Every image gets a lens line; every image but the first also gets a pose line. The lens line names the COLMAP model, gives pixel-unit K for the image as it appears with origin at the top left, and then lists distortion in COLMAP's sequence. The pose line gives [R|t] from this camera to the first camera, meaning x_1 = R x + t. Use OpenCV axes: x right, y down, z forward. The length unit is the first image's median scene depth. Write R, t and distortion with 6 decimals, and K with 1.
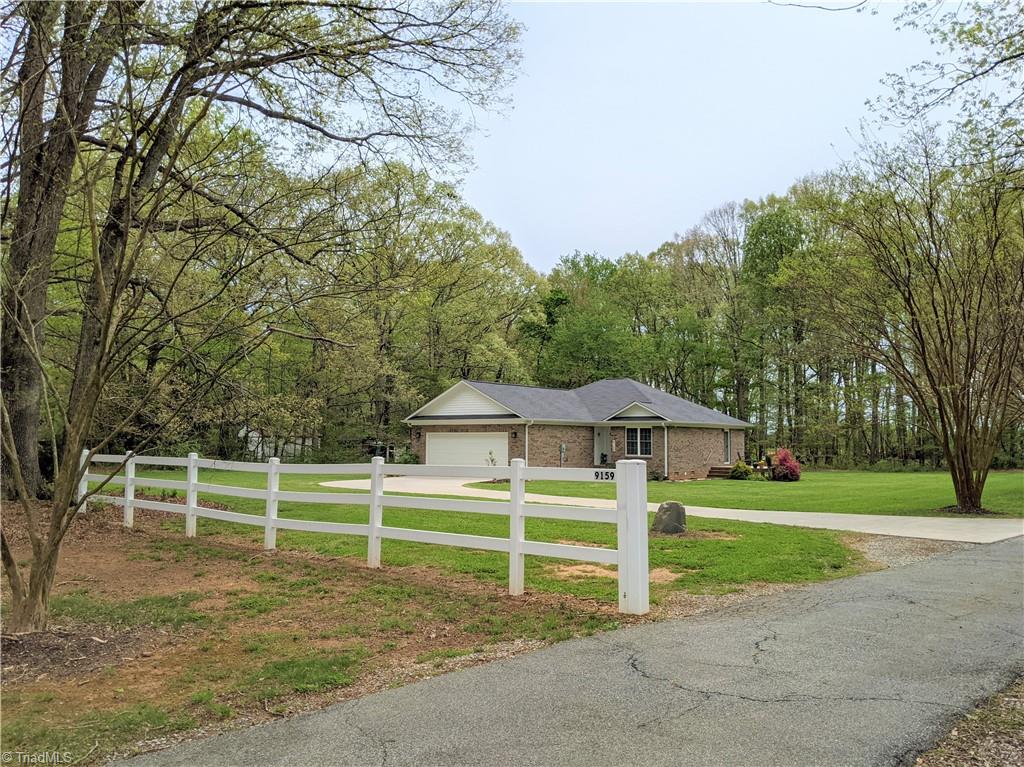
lens RADIAL K [[827.1, 0, 513.4], [0, 827.1, 384.7], [0, 0, 1]] dist [0.108942, -0.163156]
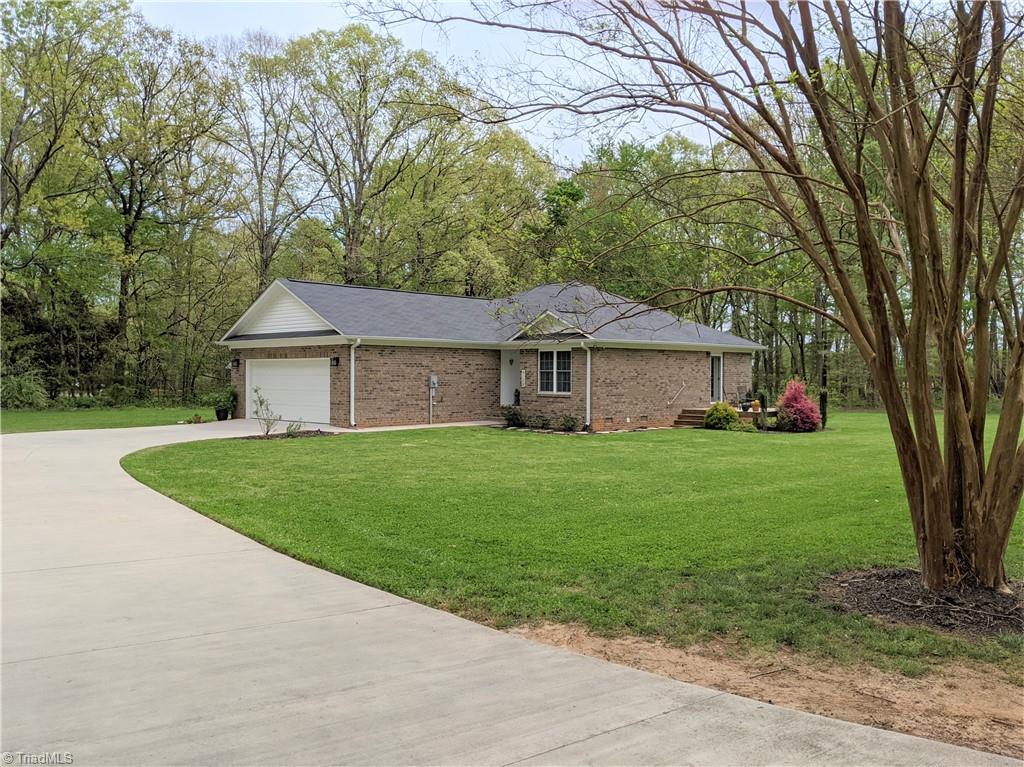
lens RADIAL K [[827.1, 0, 511.3], [0, 827.1, 381.5], [0, 0, 1]] dist [0.108942, -0.163156]
pose [[0.988632, -0.000756, -0.150355, 0.214961], [0.012127, 0.997131, 0.074721, 0.026859], [0.149868, -0.075695, 0.985804, 0.347825]]
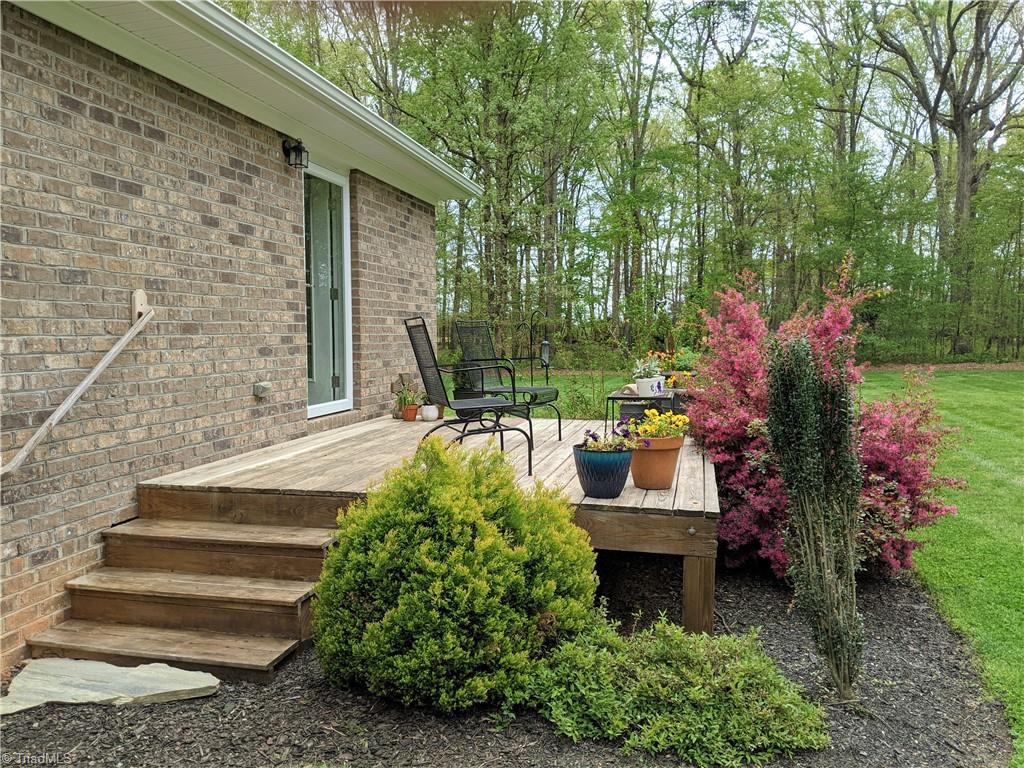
lens RADIAL K [[827.1, 0, 511.9], [0, 827.1, 384.5], [0, 0, 1]] dist [0.108942, -0.163156]
pose [[0.920237, -0.029531, 0.390245, 0.254998], [-0.023286, 0.991251, 0.129923, 0.078820], [-0.390667, -0.128647, 0.911498, 0.954627]]
